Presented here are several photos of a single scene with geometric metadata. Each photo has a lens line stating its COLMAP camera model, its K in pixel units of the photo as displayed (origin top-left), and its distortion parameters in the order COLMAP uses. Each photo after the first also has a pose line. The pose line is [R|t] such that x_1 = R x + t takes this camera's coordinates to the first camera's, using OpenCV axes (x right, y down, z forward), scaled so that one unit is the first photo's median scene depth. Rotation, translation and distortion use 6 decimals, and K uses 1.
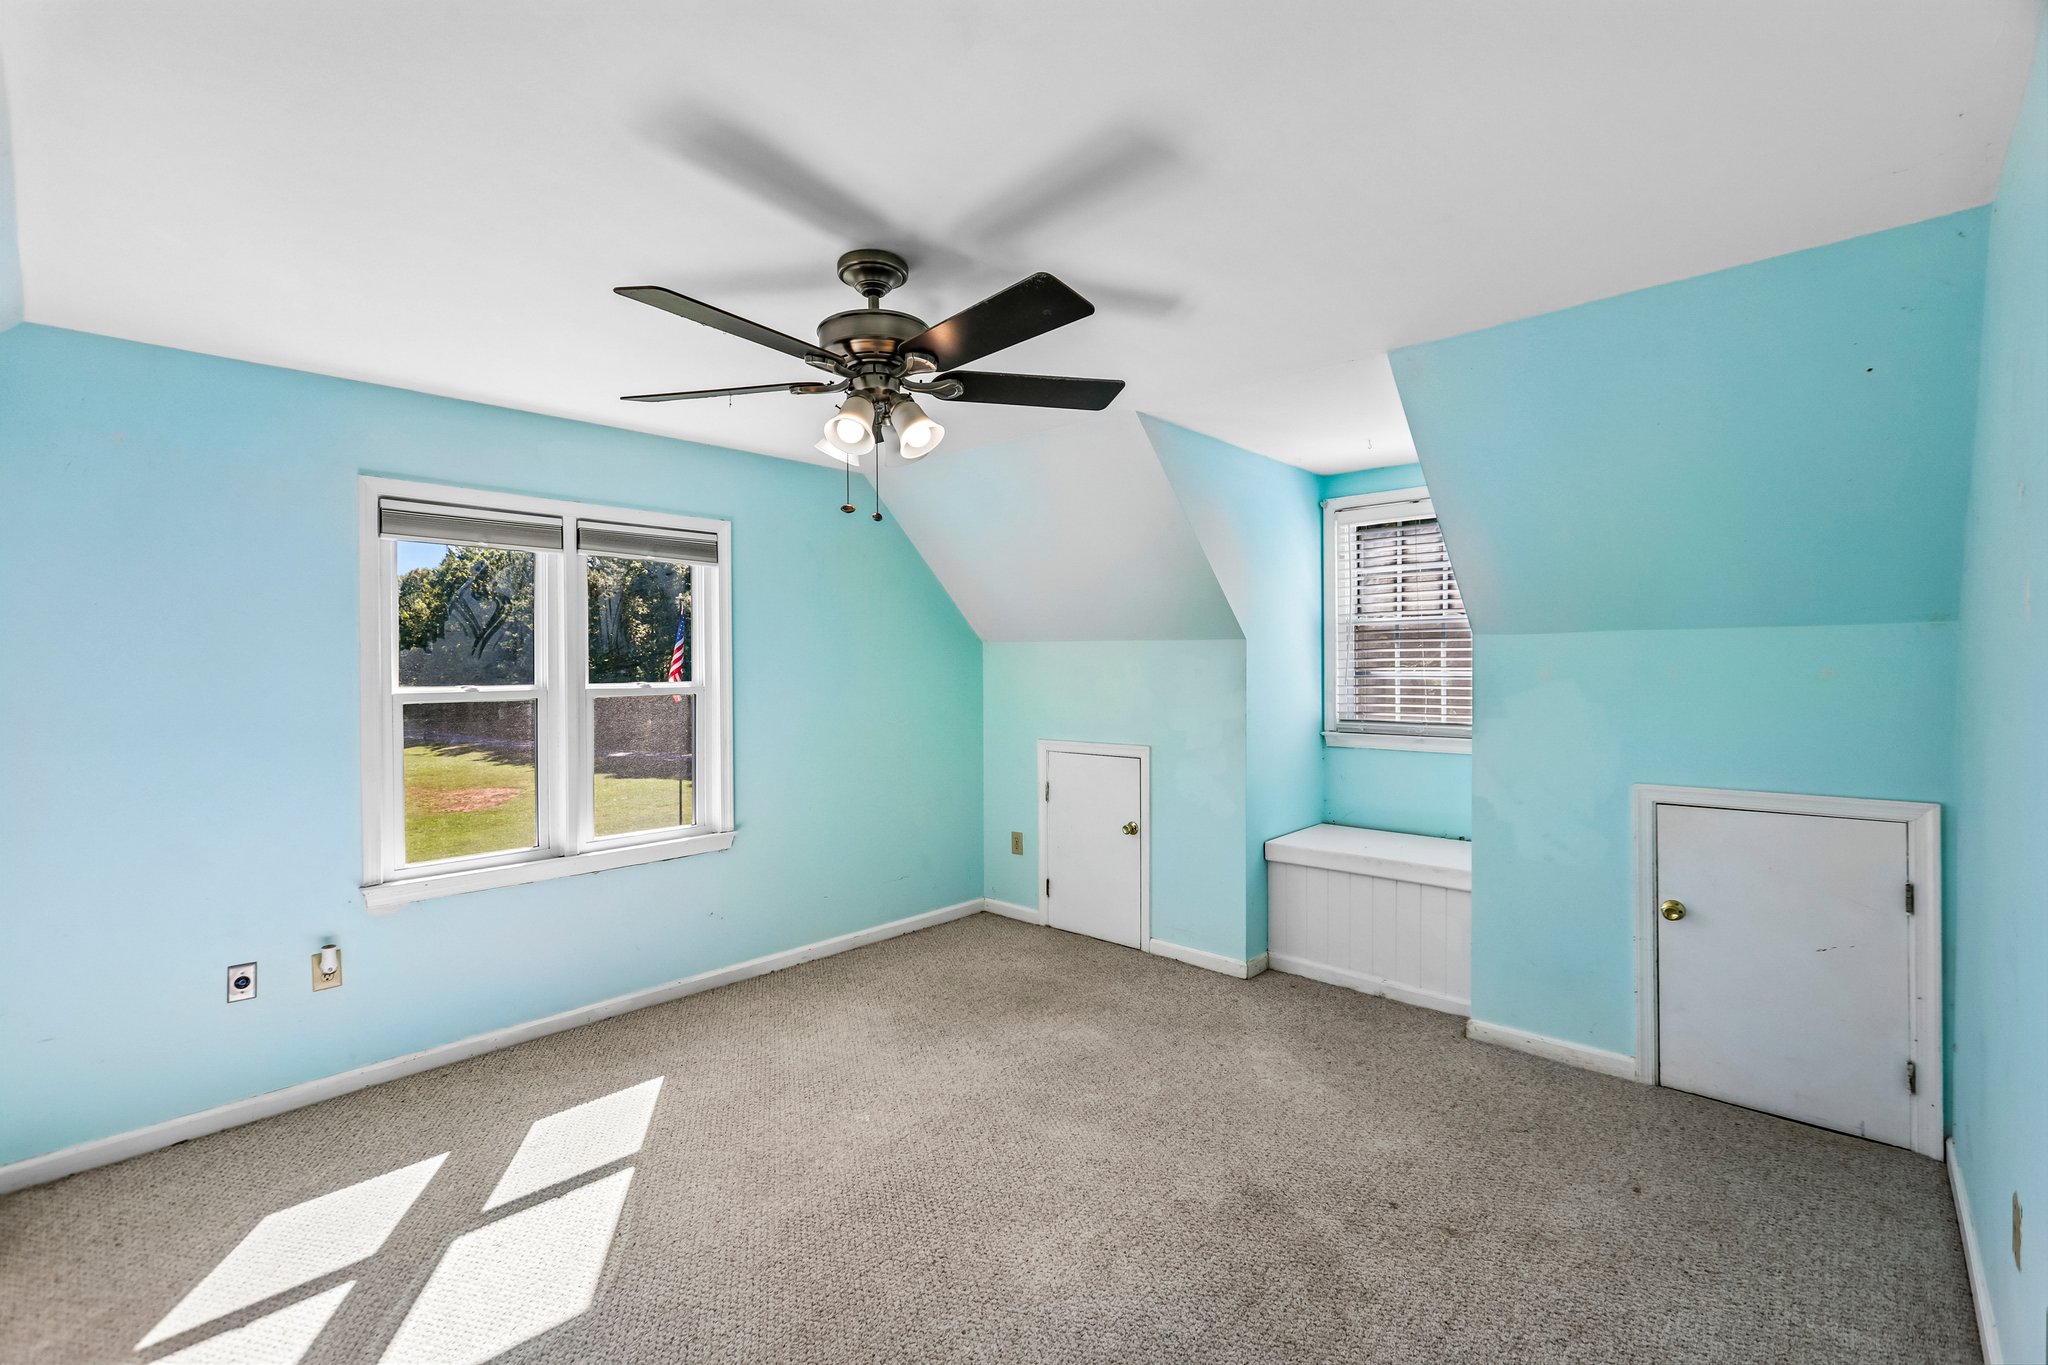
lens RADIAL K [[894.7, 0, 1023.7], [0, 894.7, 673.8], [0, 0, 1]] dist [0.001447, 0.000272]
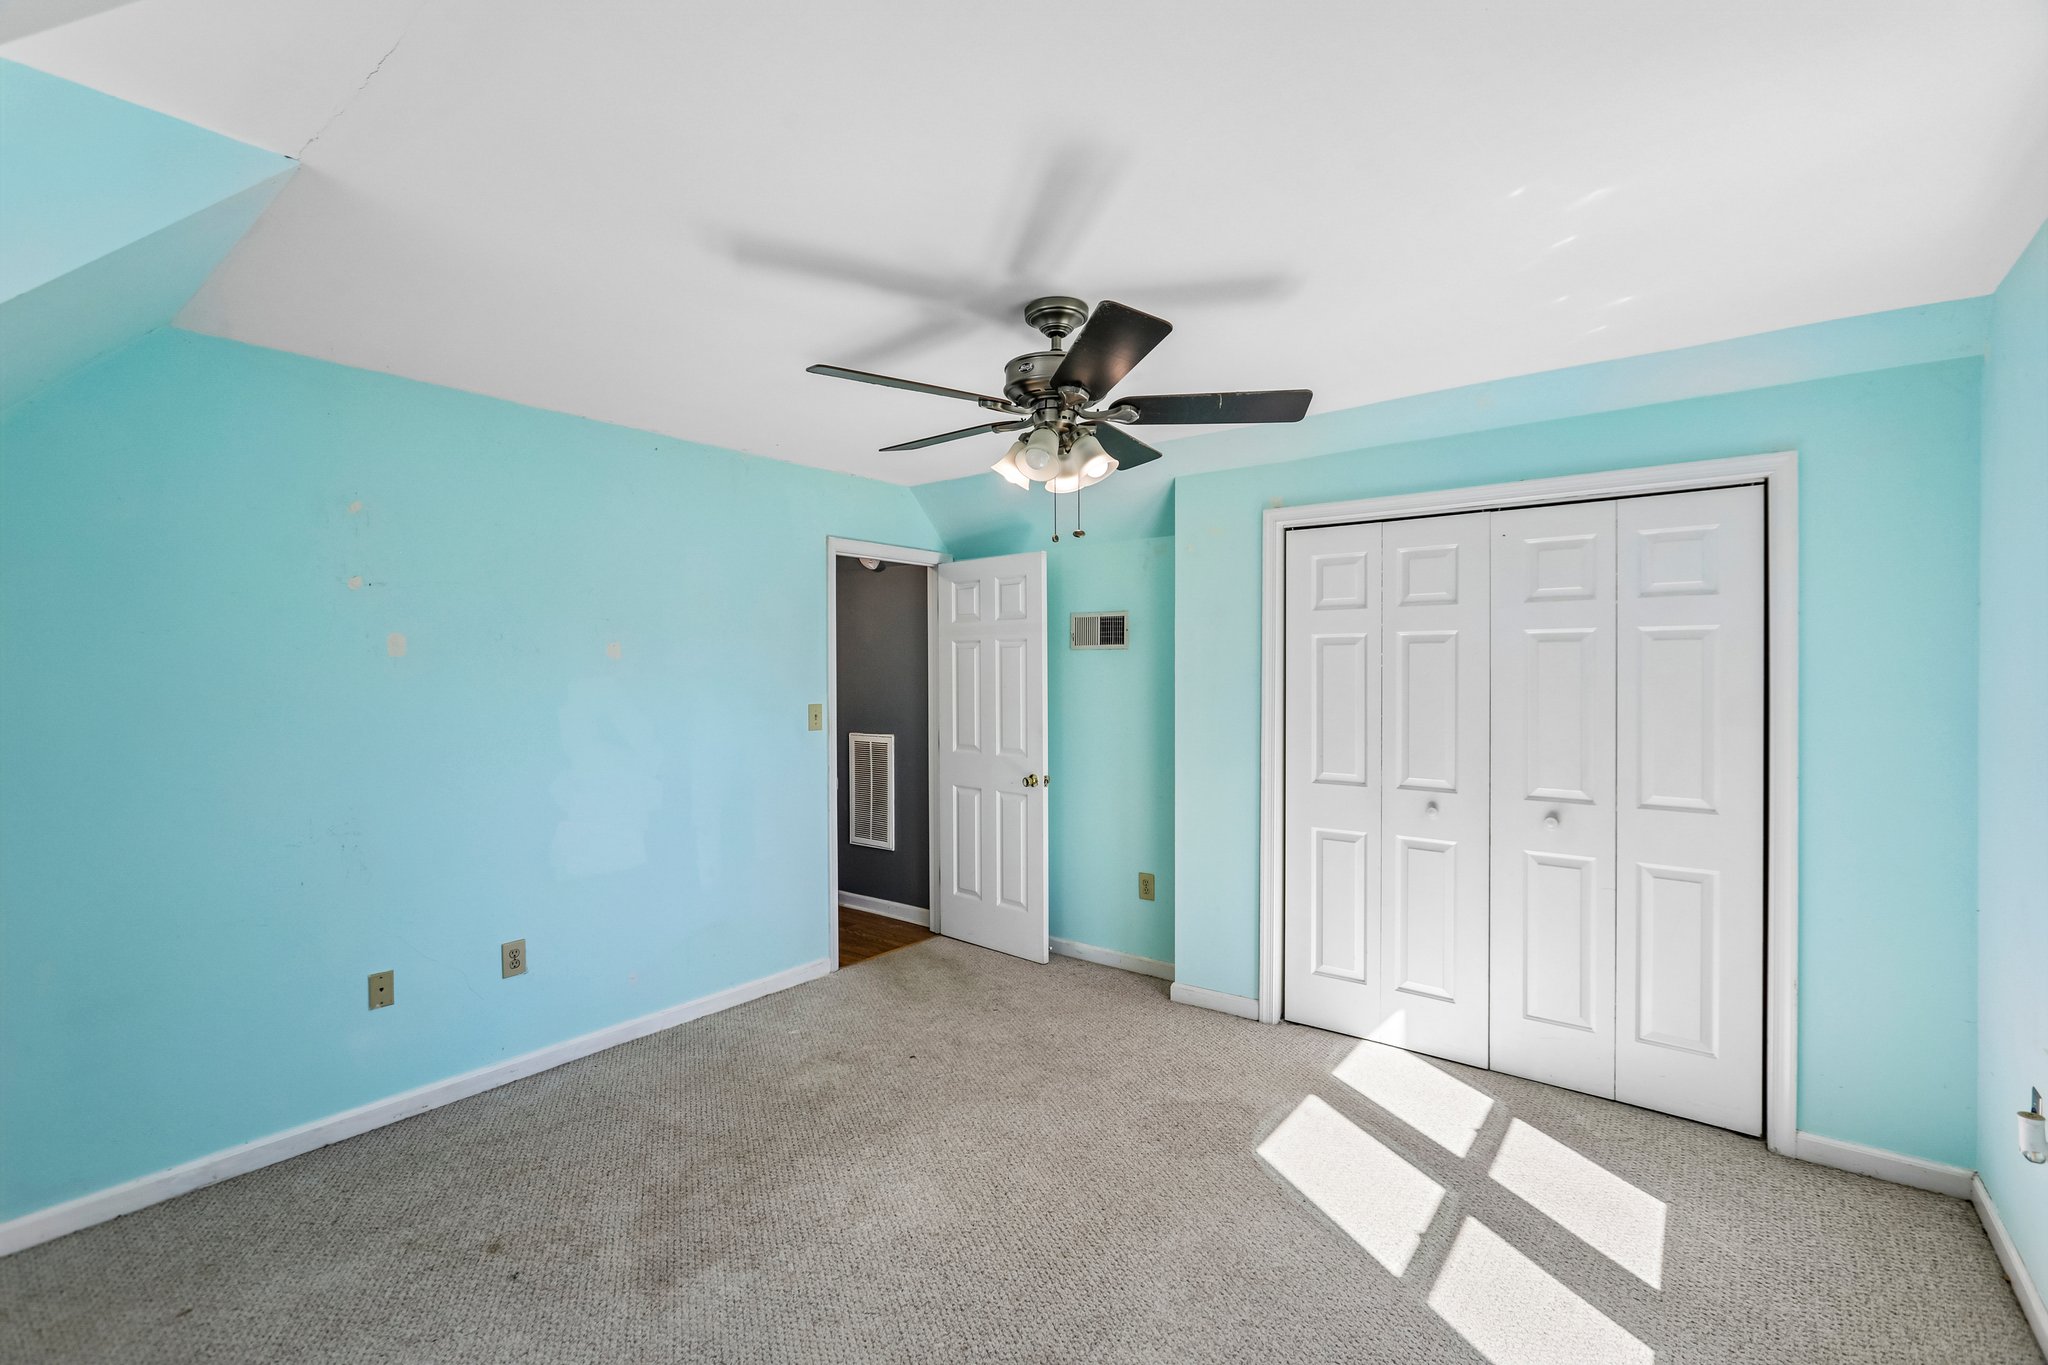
lens RADIAL K [[894.7, 0, 1024.6], [0, 894.7, 676.9], [0, 0, 1]] dist [0.001447, 0.000272]
pose [[-0.996218, 0.009135, -0.086412, -0.029352], [0.007945, 0.999869, 0.014111, -0.021328], [0.086530, 0.013371, -0.996160, 2.058559]]
